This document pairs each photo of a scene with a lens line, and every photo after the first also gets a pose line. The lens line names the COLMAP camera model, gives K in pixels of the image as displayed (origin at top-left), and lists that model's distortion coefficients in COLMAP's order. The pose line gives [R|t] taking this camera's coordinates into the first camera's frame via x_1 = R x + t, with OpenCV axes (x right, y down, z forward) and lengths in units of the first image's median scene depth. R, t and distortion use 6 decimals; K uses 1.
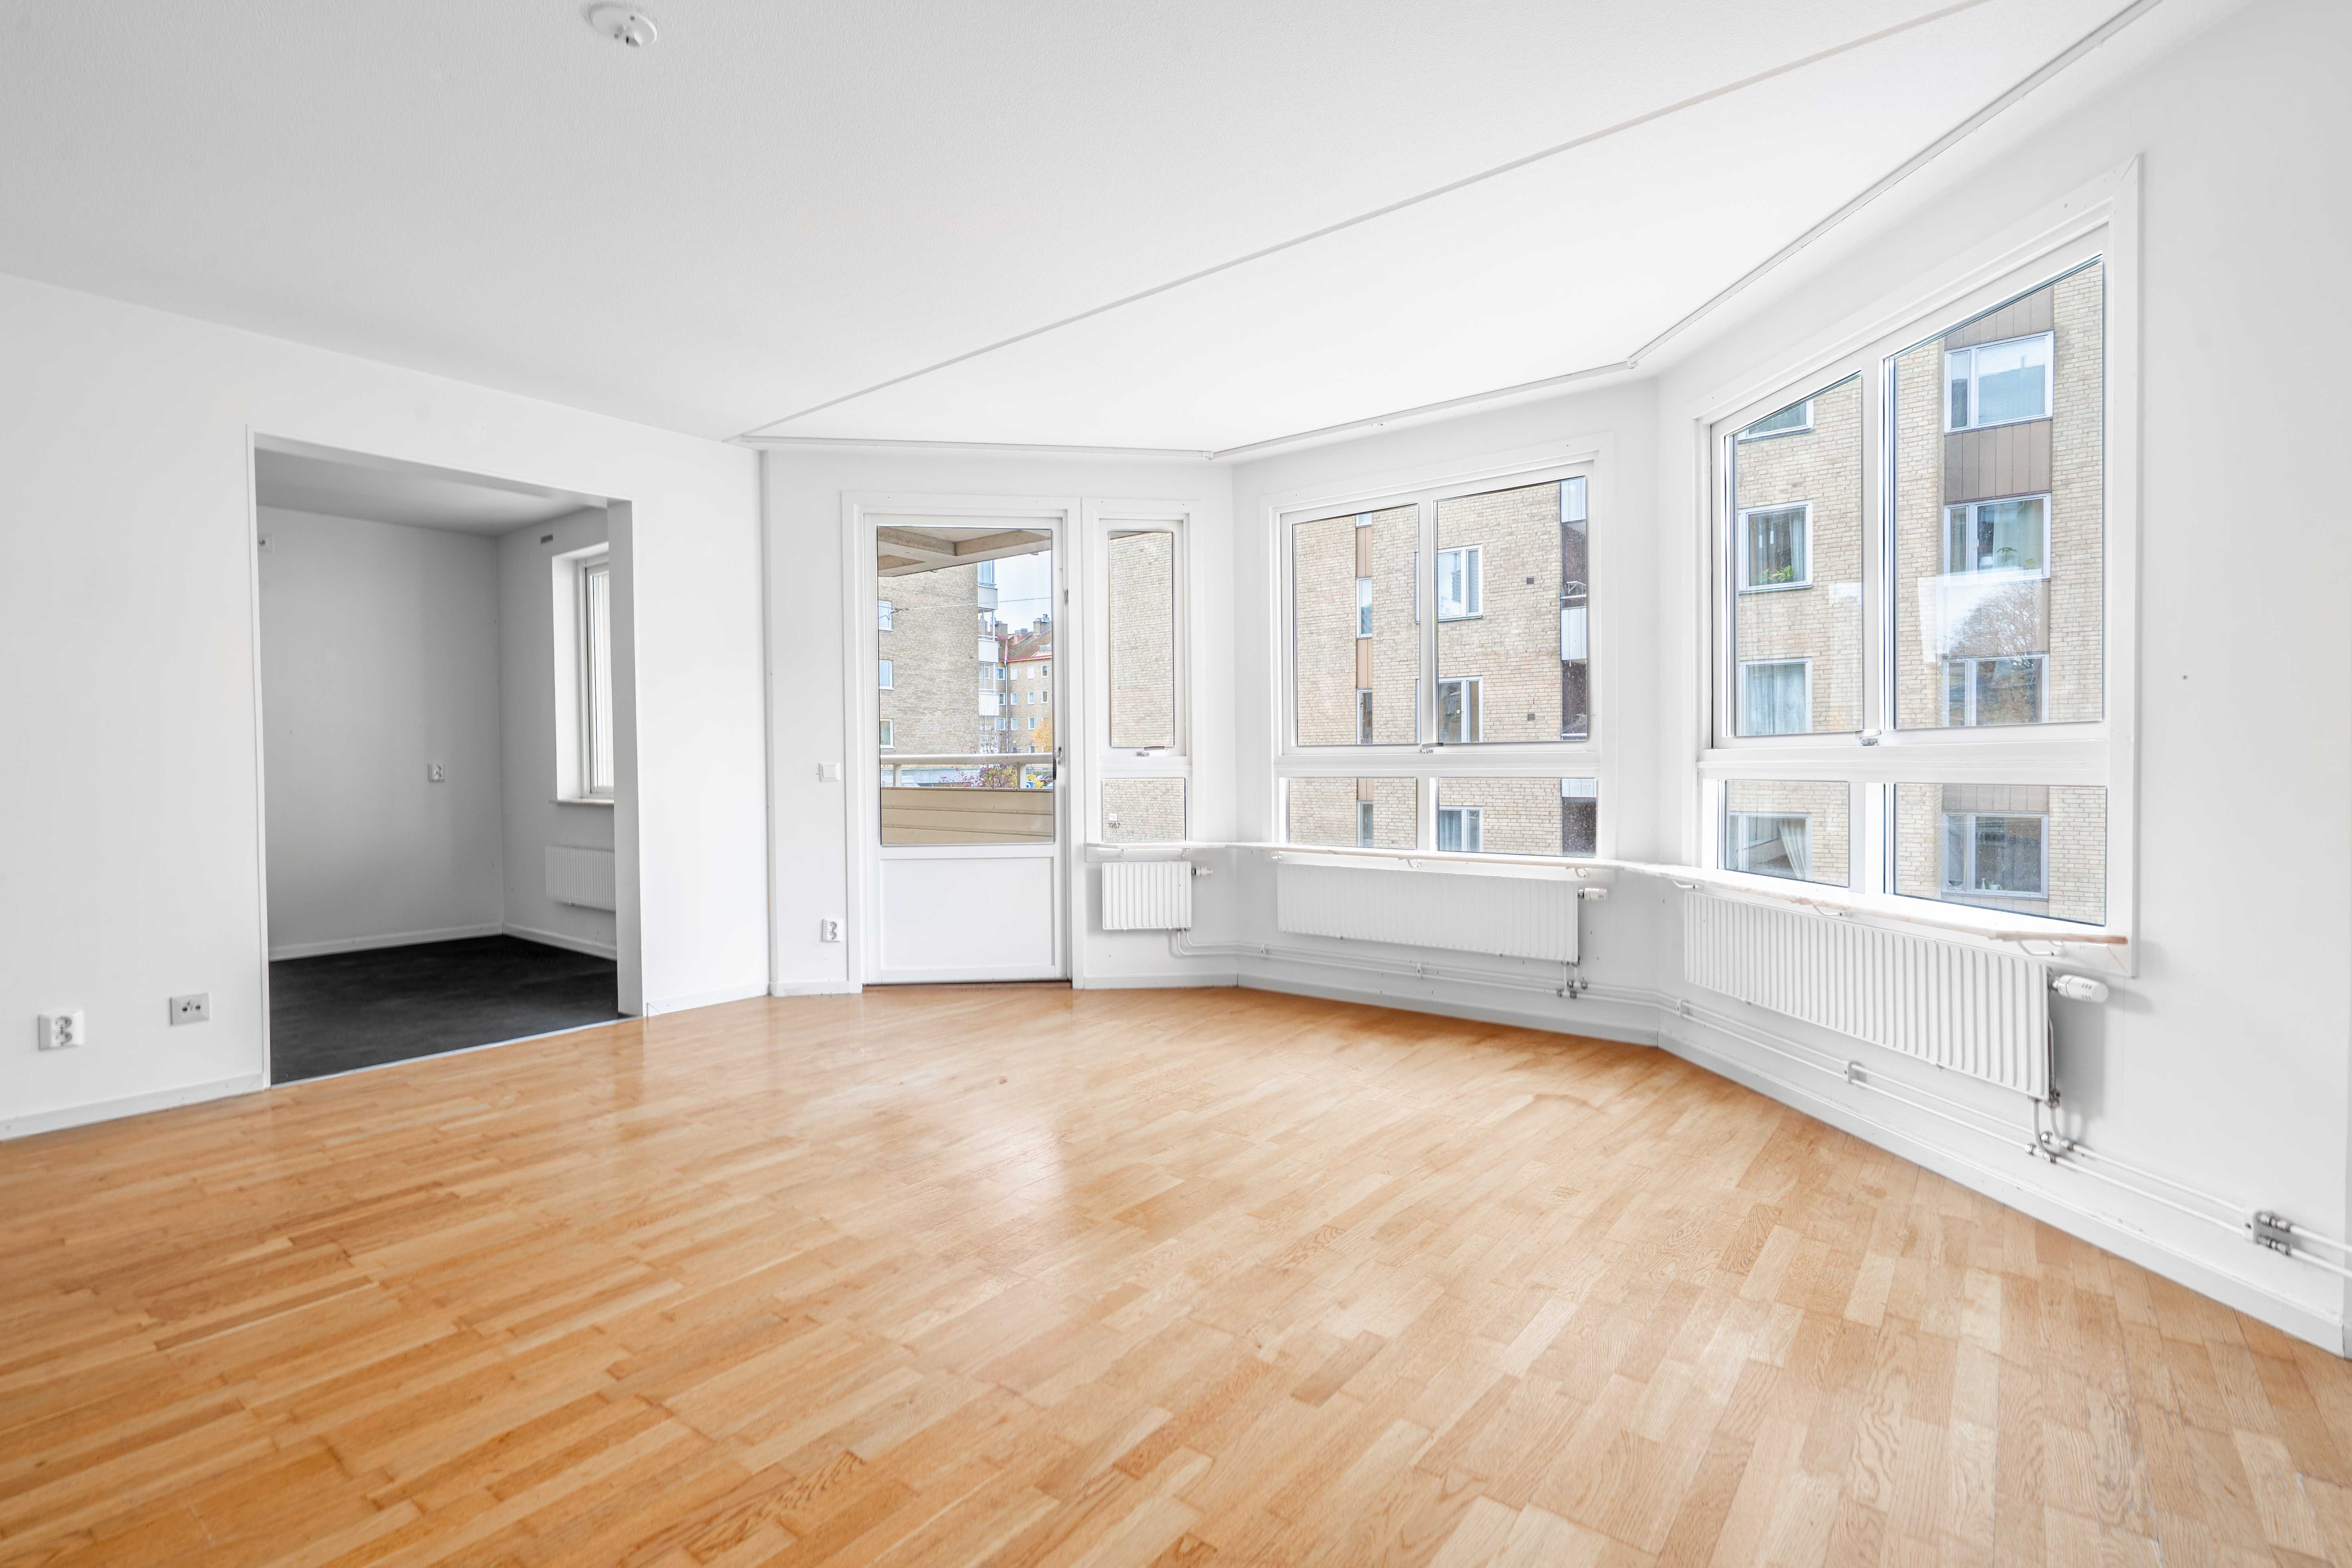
lens RADIAL K [[1096.2, 0, 1164.0], [0, 1096.2, 773.6], [0, 0, 1]] dist [-0.004604, 0.001645]
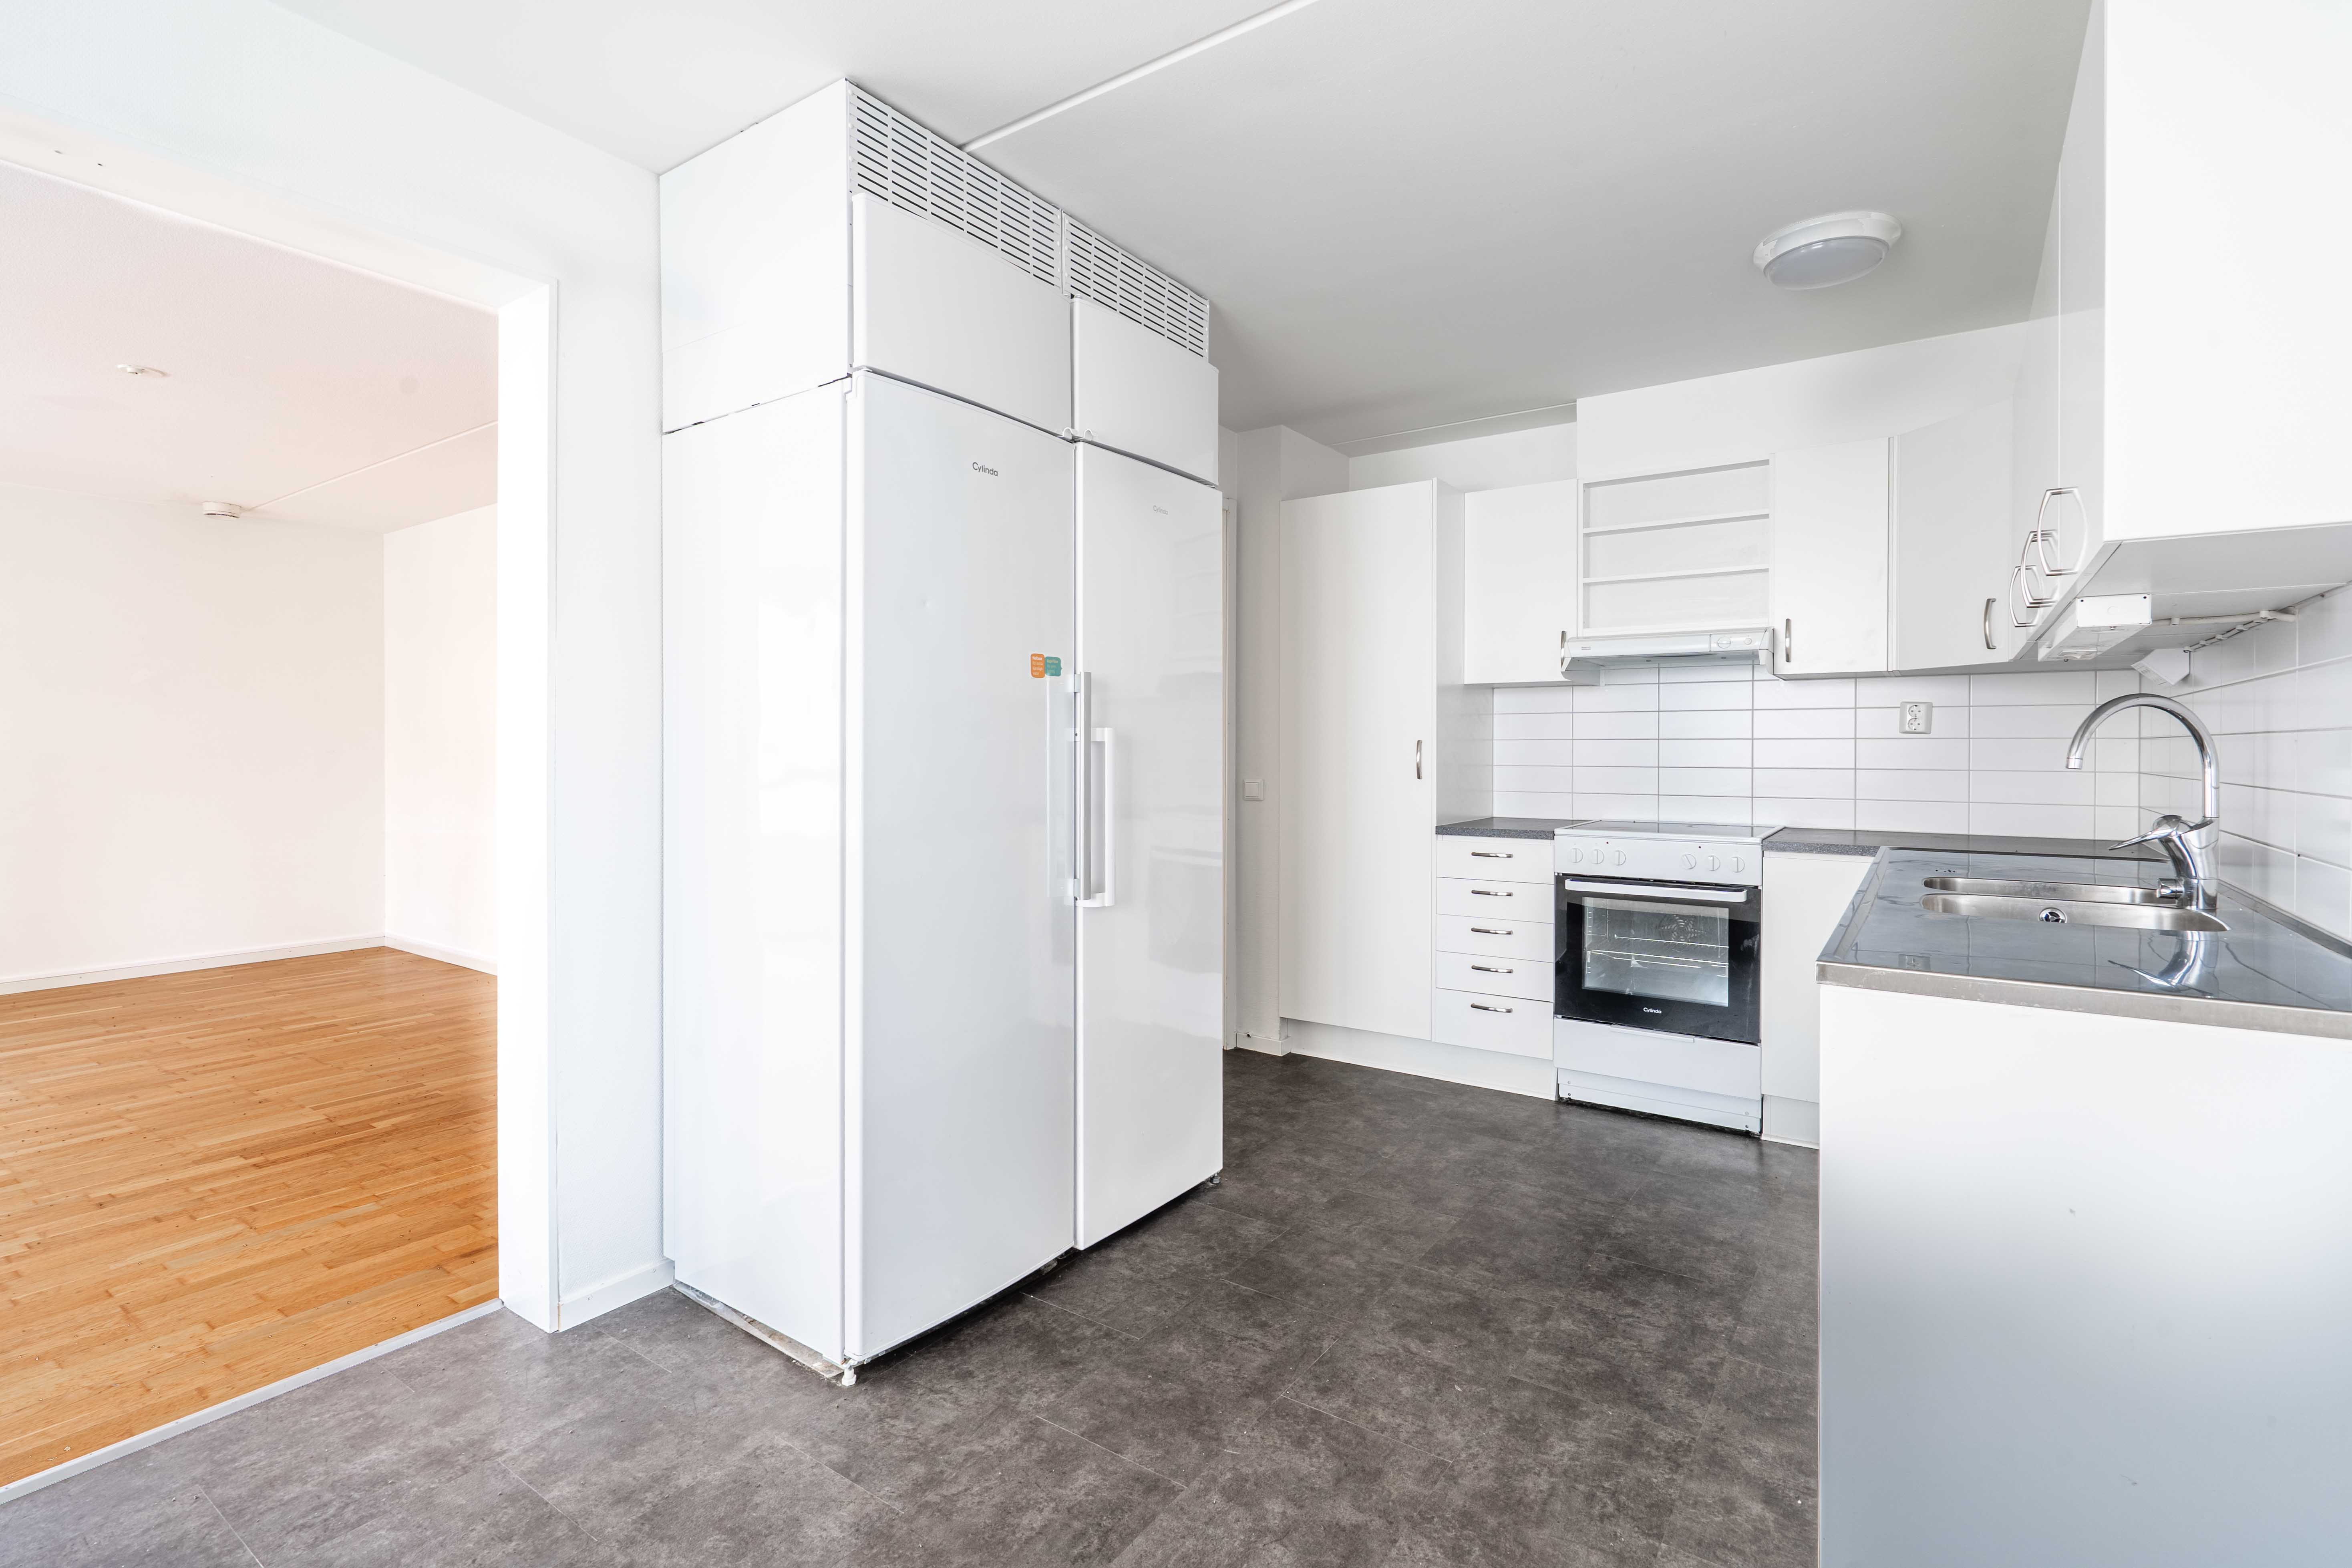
lens RADIAL K [[1096.2, 0, 1175.4], [0, 1096.2, 772.9], [0, 0, 1]] dist [-0.004604, 0.001645]
pose [[-0.997592, 0.006045, -0.069097, -1.558683], [0.004762, 0.999813, 0.018720, -0.052969], [0.069197, 0.018346, -0.997434, 2.218686]]
